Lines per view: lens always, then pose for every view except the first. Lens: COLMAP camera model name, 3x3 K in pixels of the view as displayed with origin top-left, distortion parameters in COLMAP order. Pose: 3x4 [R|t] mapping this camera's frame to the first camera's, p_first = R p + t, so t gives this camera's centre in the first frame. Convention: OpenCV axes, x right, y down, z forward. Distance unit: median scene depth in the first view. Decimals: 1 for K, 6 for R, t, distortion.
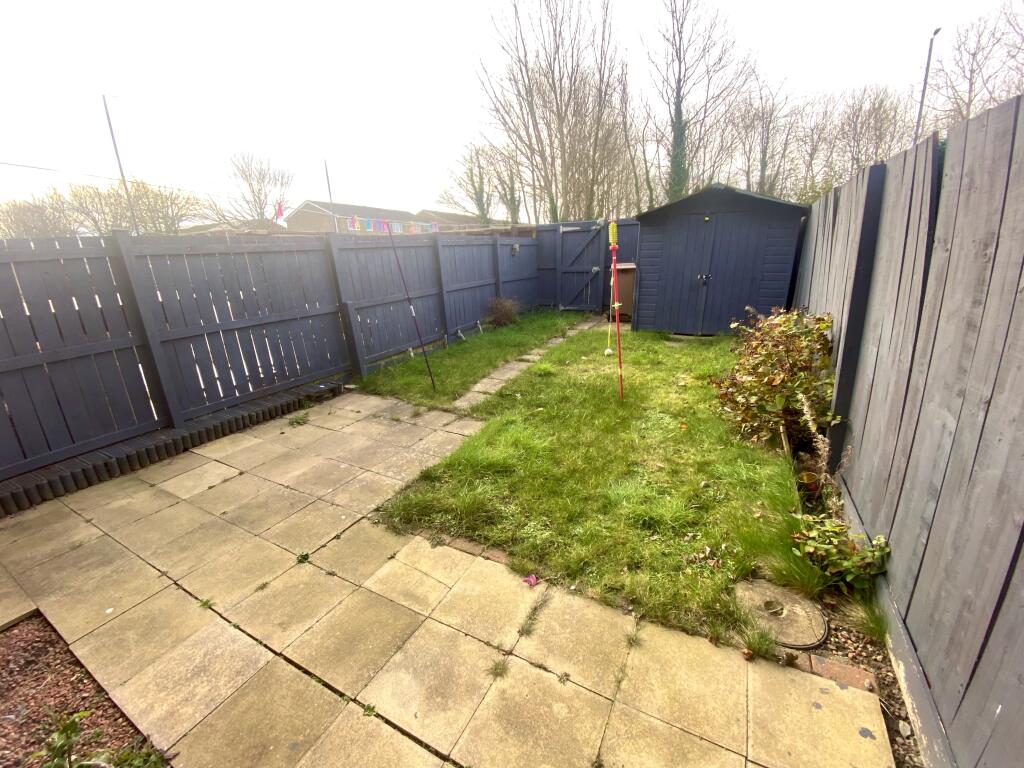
lens RADIAL K [[415.0, 0, 514.4], [0, 415.0, 386.4], [0, 0, 1]] dist [0.021808, -0.020152]
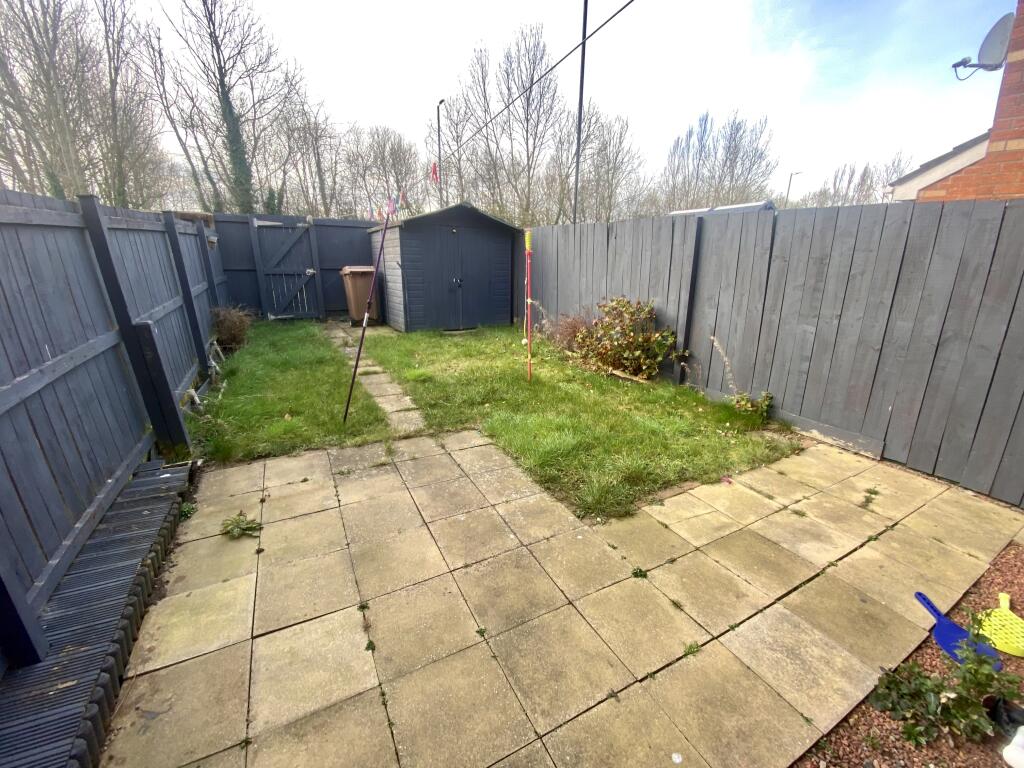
lens RADIAL K [[415.0, 0, 514.4], [0, 415.0, 386.4], [0, 0, 1]] dist [0.021808, -0.020152]
pose [[0.552155, -0.206938, 0.807652, -0.836131], [0.220485, 0.970463, 0.097918, -0.088519], [-0.804059, 0.124009, 0.581473, 0.403469]]
